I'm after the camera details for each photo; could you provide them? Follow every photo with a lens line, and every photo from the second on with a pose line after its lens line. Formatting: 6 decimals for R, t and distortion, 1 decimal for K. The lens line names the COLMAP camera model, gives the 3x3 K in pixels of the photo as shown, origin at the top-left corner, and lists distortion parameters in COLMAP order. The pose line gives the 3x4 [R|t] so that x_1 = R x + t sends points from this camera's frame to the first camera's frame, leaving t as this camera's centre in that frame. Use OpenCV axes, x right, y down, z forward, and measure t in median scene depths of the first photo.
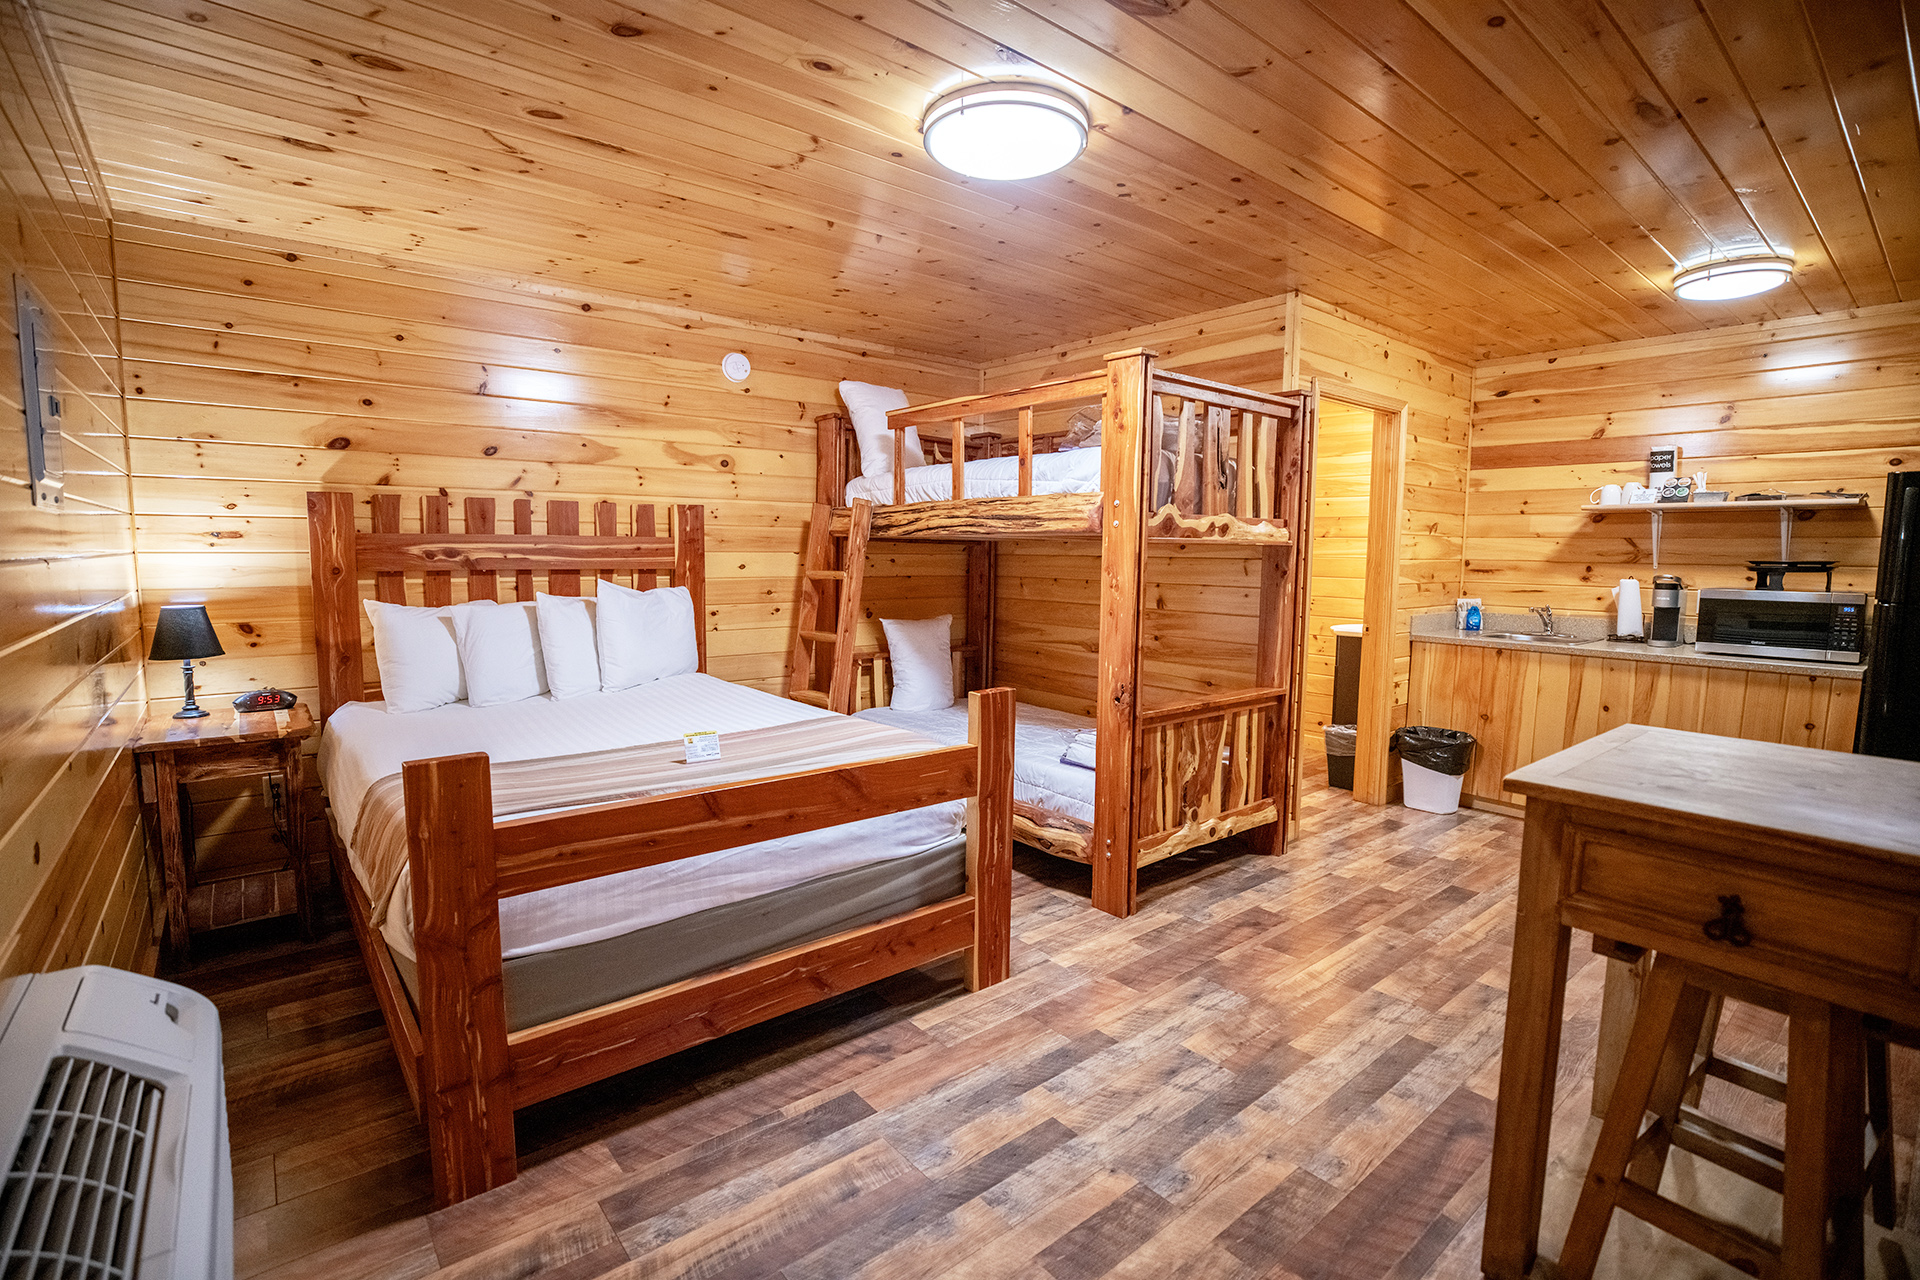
lens RADIAL K [[880.0, 0, 949.9], [0, 880.0, 636.2], [0, 0, 1]] dist [-0.043992, 0.013038]
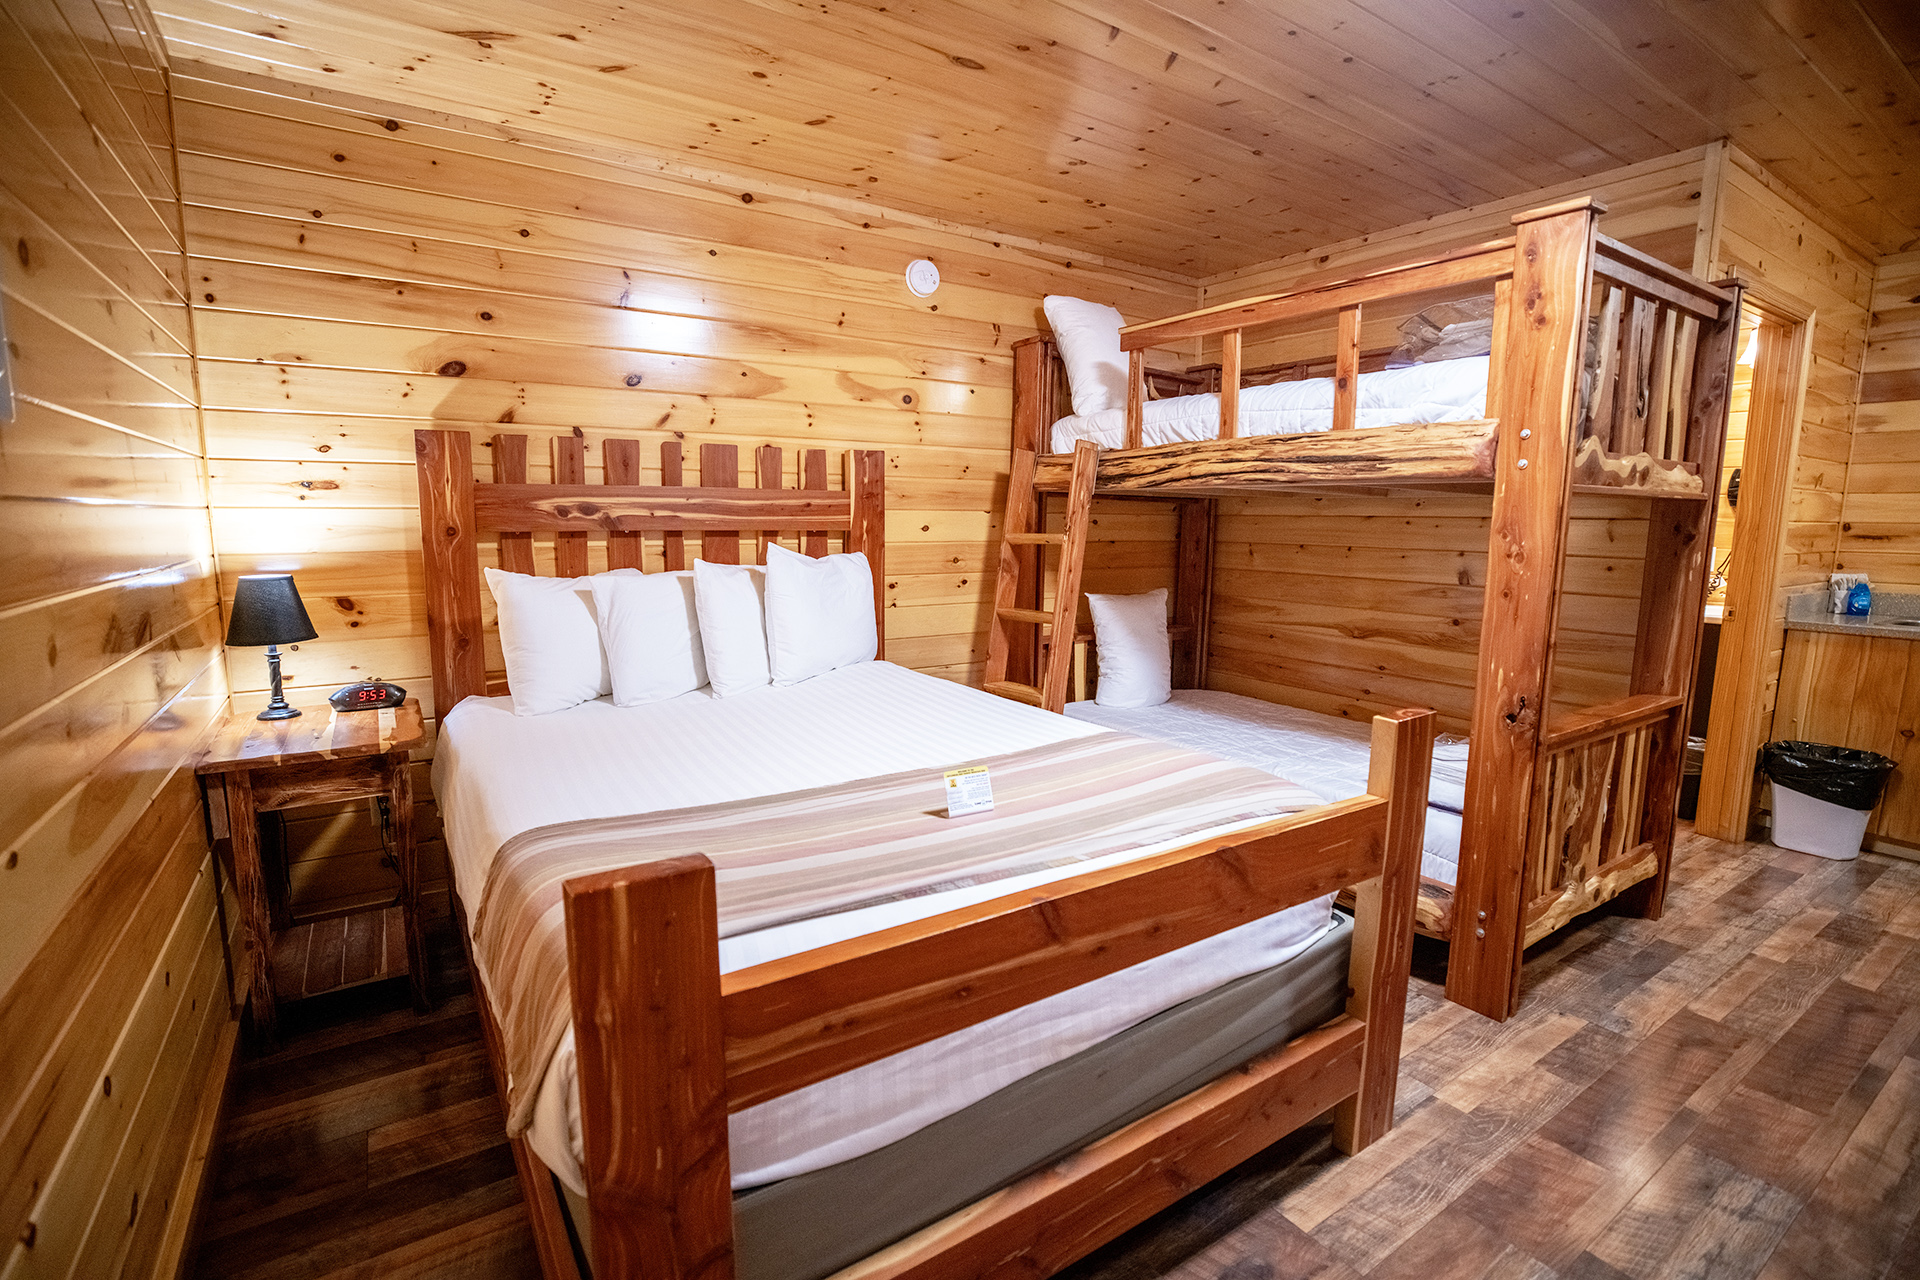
lens RADIAL K [[881.3, 0, 945.4], [0, 881.3, 640.2], [0, 0, 1]] dist [-0.045398, 0.014136]
pose [[0.994201, 0.013494, -0.106691, -0.167146], [-0.009095, 0.999093, 0.041607, -0.012675], [0.107156, -0.040395, 0.993421, 0.242766]]
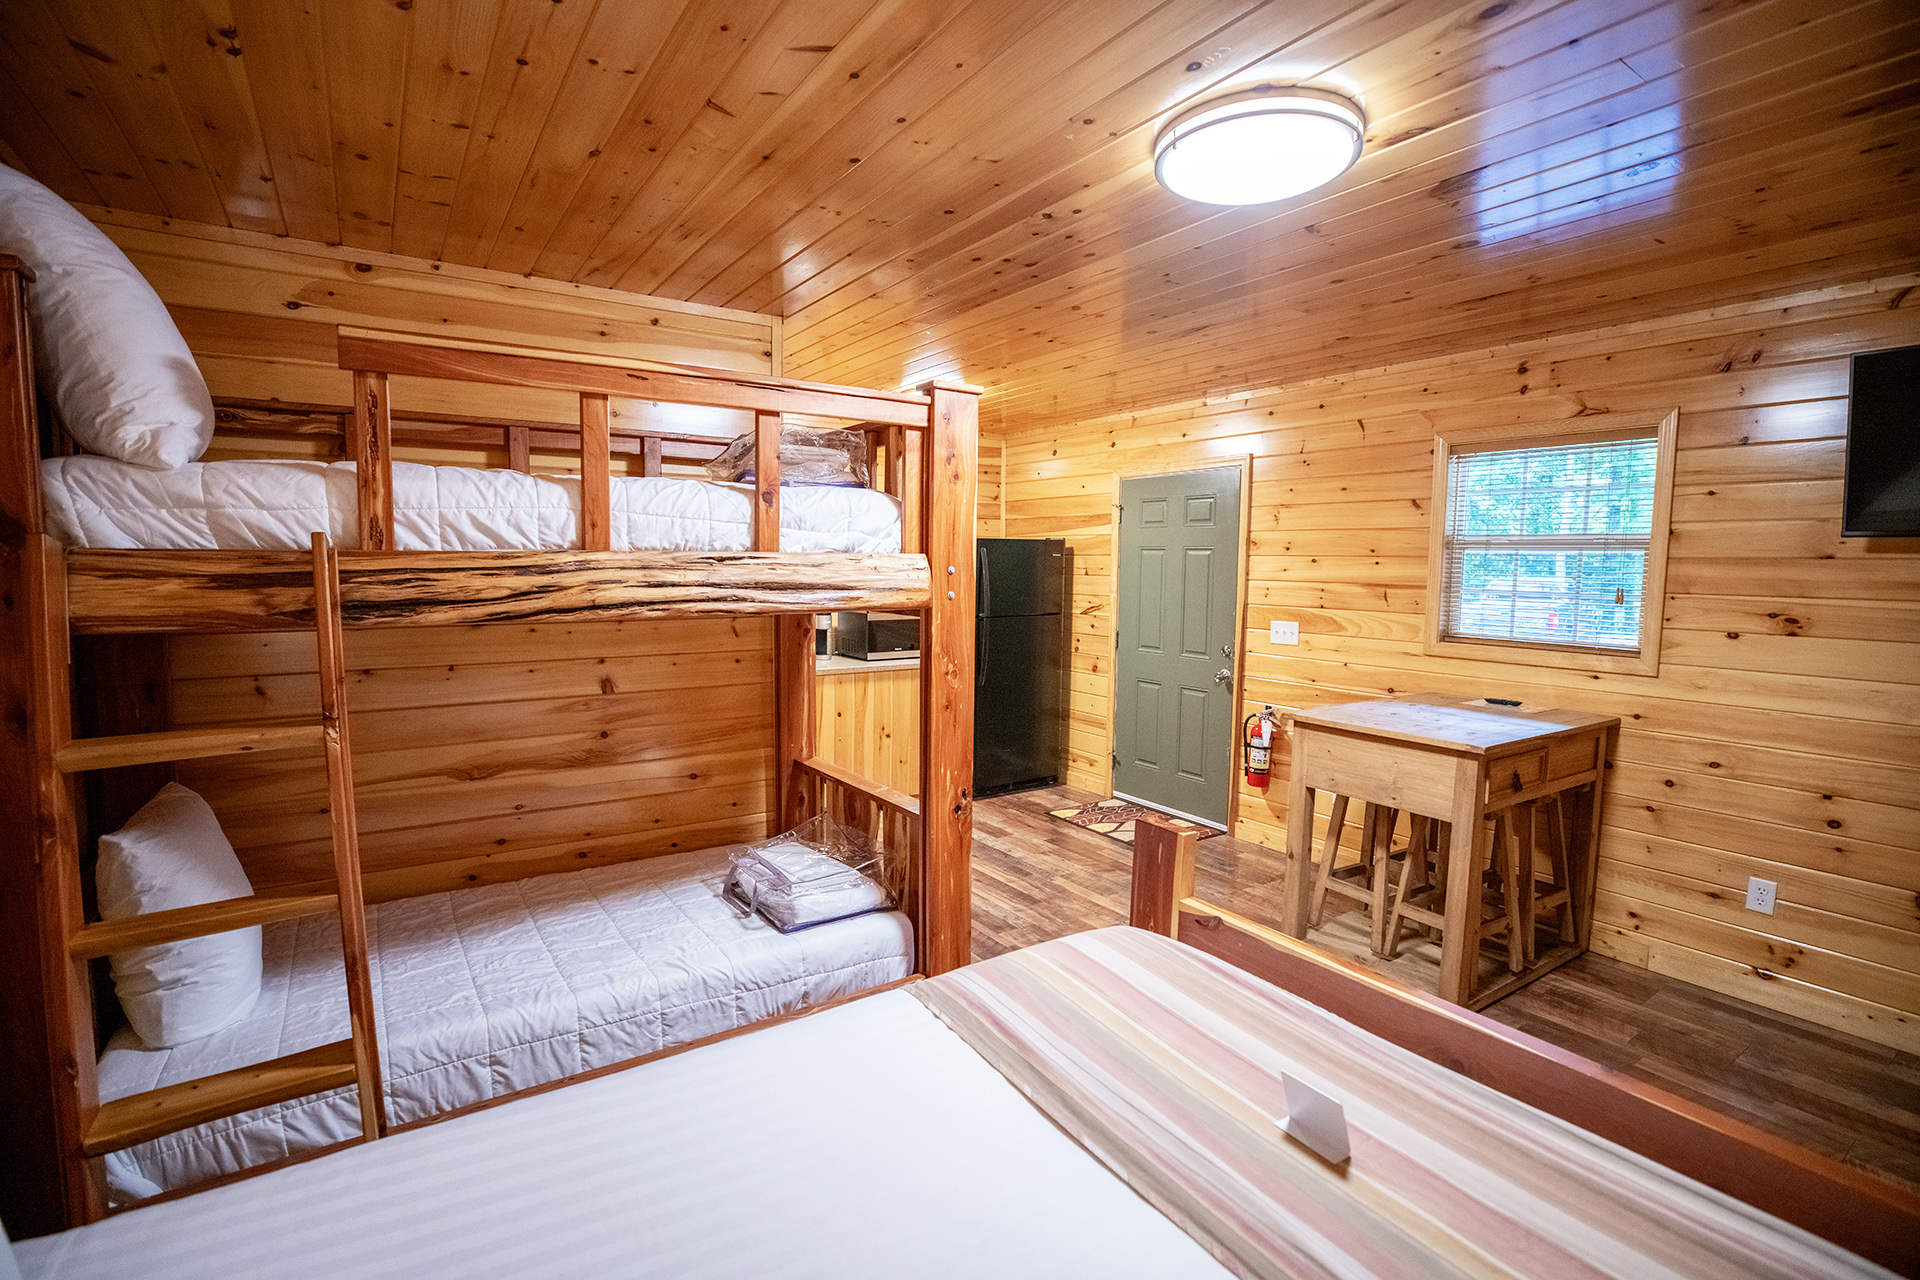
lens RADIAL K [[878.8, 0, 952.7], [0, 878.8, 639.9], [0, 0, 1]] dist [-0.044302, 0.012307]
pose [[0.094943, -0.097806, 0.990666, -0.548574], [0.089691, 0.991955, 0.089337, -0.142667], [-0.991434, 0.080372, 0.102951, 0.821611]]
